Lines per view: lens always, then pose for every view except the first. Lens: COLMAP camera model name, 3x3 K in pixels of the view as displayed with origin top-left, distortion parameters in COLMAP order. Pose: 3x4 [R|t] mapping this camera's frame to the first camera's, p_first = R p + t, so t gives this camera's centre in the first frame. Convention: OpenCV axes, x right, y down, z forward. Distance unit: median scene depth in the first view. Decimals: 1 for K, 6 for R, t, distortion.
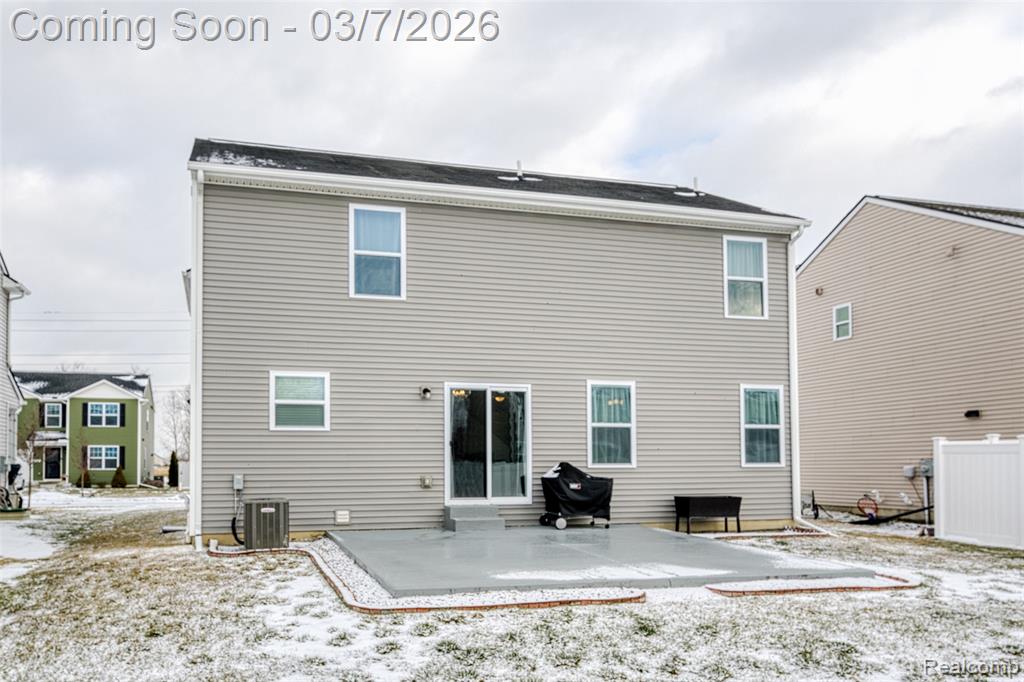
lens RADIAL K [[934.1, 0, 512.0], [0, 934.1, 341.0], [0, 0, 1]] dist [0.005094, 0.002448]
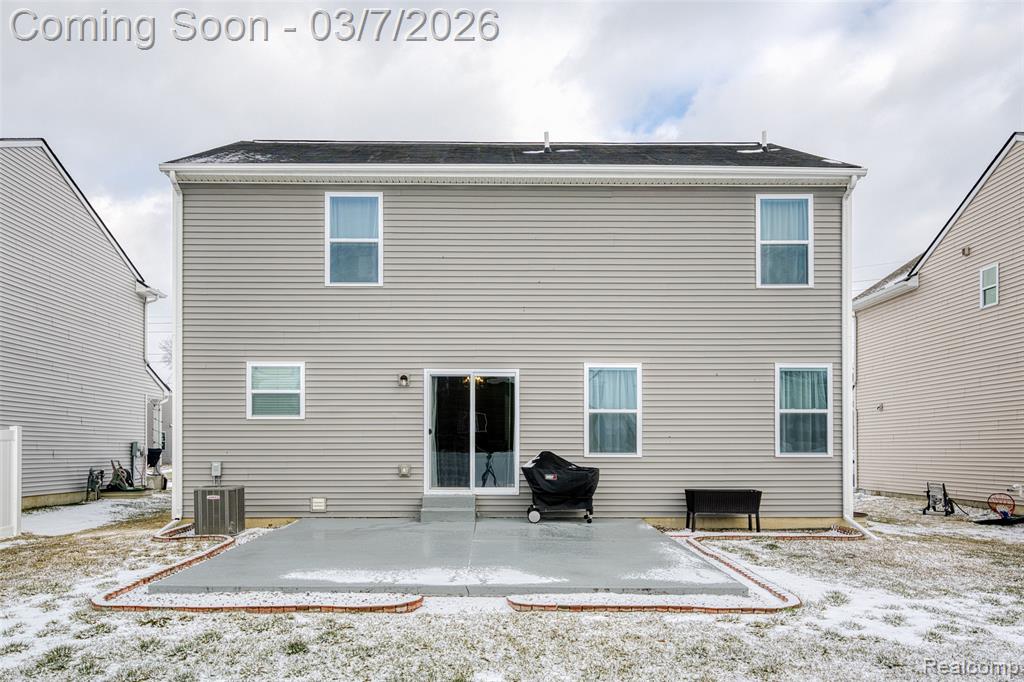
lens RADIAL K [[907.0, 0, 526.1], [0, 907.0, 370.1], [0, 0, 1]] dist [0.009100, 0.004710]
pose [[0.953256, -0.021502, -0.301399, 0.312634], [0.035793, 0.998477, 0.041974, 0.009580], [0.300038, -0.050800, 0.952574, 0.131653]]
